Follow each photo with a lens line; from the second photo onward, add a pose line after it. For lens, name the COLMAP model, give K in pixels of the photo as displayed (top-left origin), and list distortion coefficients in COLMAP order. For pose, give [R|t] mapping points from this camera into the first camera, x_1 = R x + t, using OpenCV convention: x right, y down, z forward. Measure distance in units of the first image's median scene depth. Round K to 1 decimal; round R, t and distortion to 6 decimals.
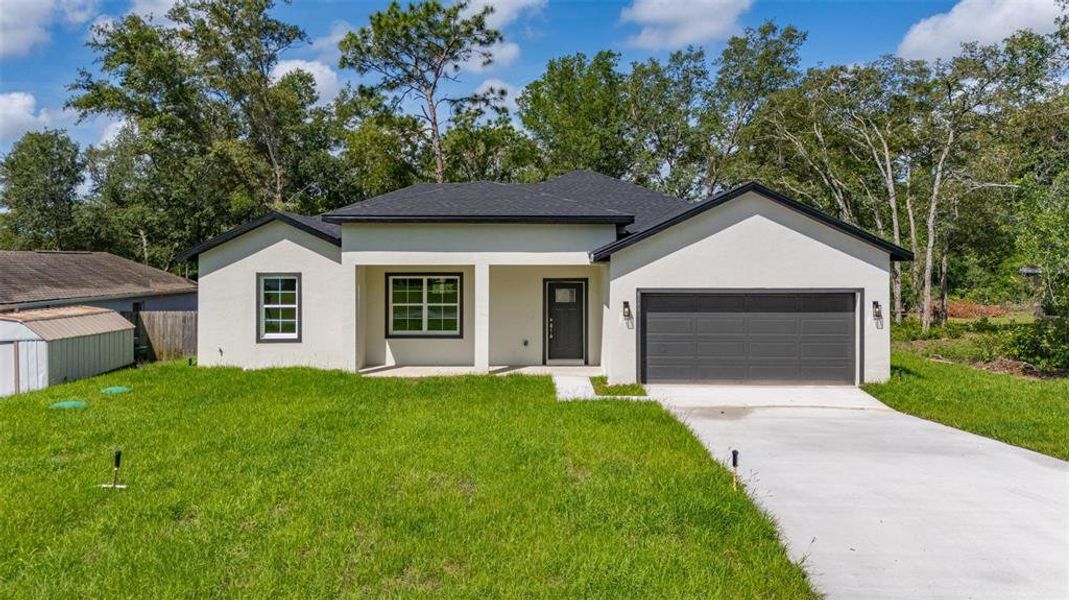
lens RADIAL K [[716.1, 0, 538.6], [0, 716.1, 299.6], [0, 0, 1]] dist [0.039831, -0.001485]
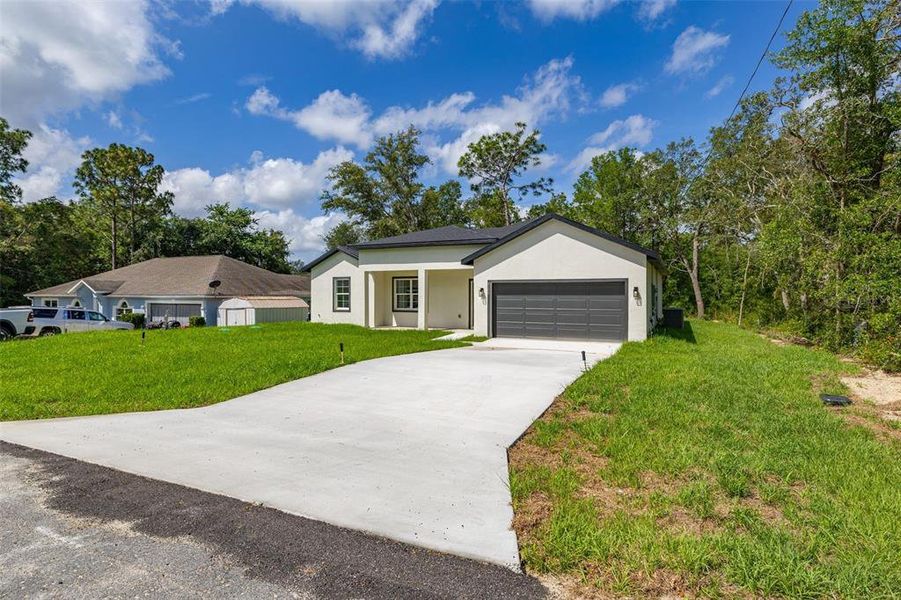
lens RADIAL K [[437.2, 0, 459.2], [0, 437.2, 301.9], [0, 0, 1]] dist [-0.003786, 0.002675]
pose [[0.909862, 0.009497, -0.414802, 0.445532], [-0.022949, 0.999360, -0.027457, 0.057856], [0.414276, 0.034501, 0.909497, 0.025494]]
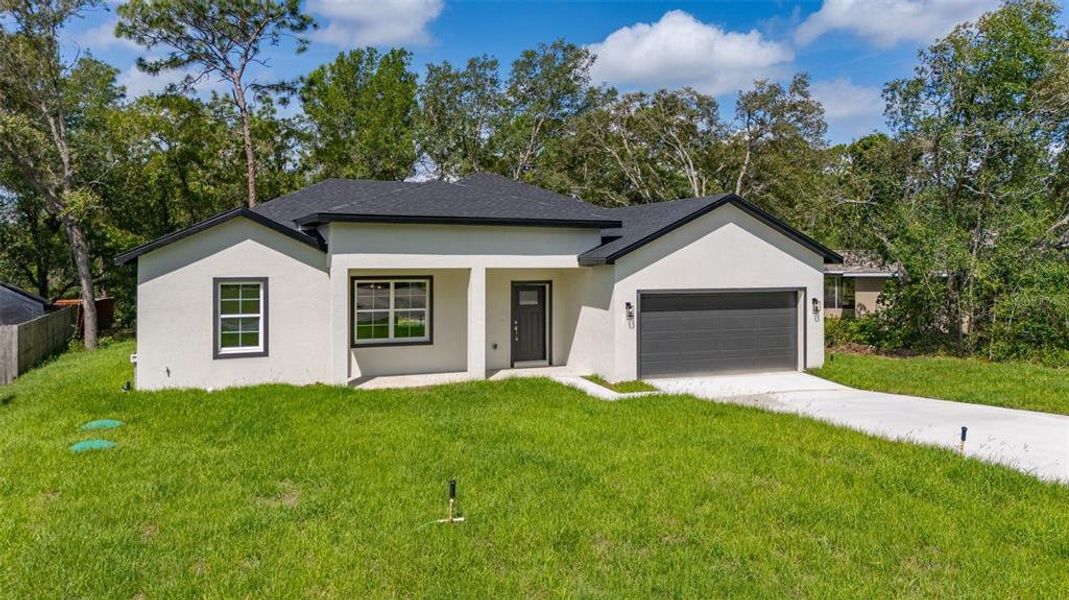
lens RADIAL K [[716.1, 0, 515.5], [0, 716.1, 301.2], [0, 0, 1]] dist [0.039831, -0.001485]
pose [[0.933560, -0.019078, 0.357914, -0.362030], [0.018482, 0.999816, 0.005085, -0.006982], [-0.357945, 0.001868, 0.933741, 0.063967]]
